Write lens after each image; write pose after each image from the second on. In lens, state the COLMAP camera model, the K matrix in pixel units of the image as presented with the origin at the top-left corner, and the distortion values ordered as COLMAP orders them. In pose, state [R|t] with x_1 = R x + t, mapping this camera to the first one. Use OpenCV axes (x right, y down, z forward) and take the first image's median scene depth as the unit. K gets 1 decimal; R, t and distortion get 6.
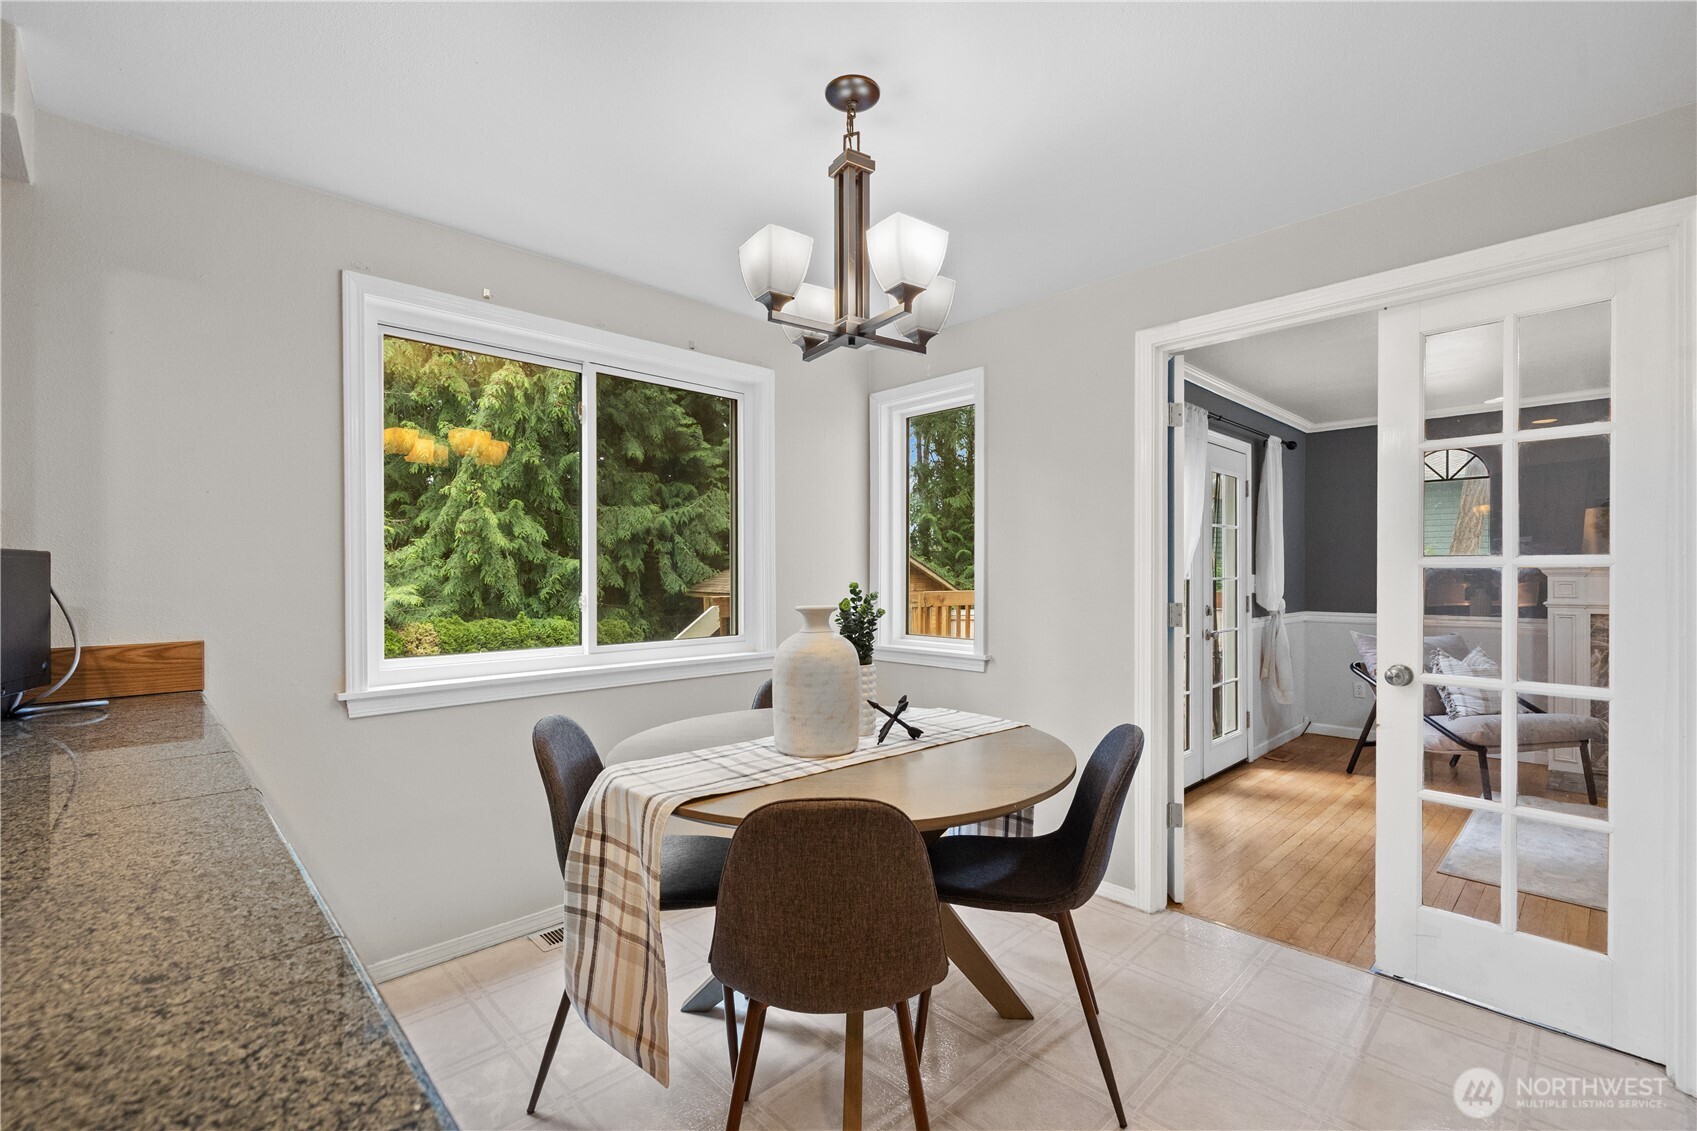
lens RADIAL K [[728.7, 0, 848.9], [0, 728.7, 574.5], [0, 0, 1]] dist [-0.004236, 0.000078]
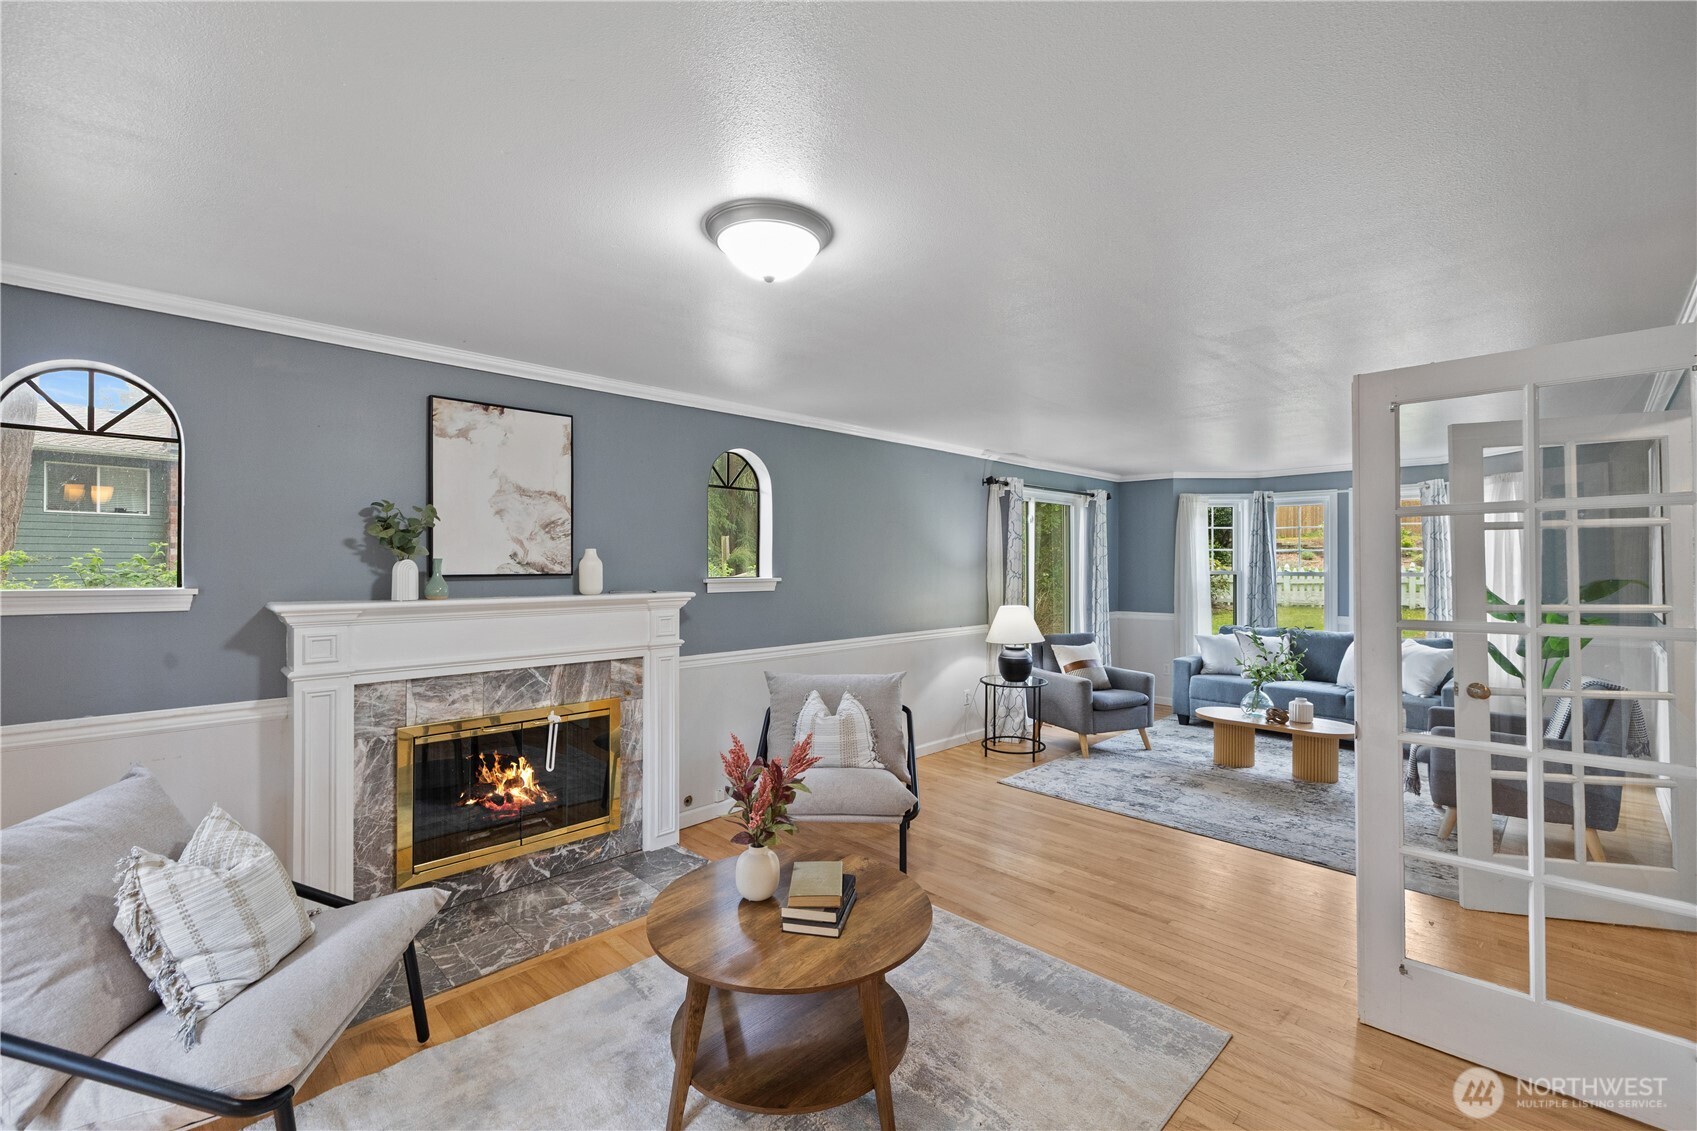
lens RADIAL K [[728.7, 0, 850.8], [0, 728.7, 572.0], [0, 0, 1]] dist [-0.004236, 0.000078]
pose [[-0.001625, -0.001773, 0.999997, 0.390247], [0.007629, 0.999969, 0.001785, -0.040633], [-0.999970, 0.007632, -0.001612, 0.567927]]
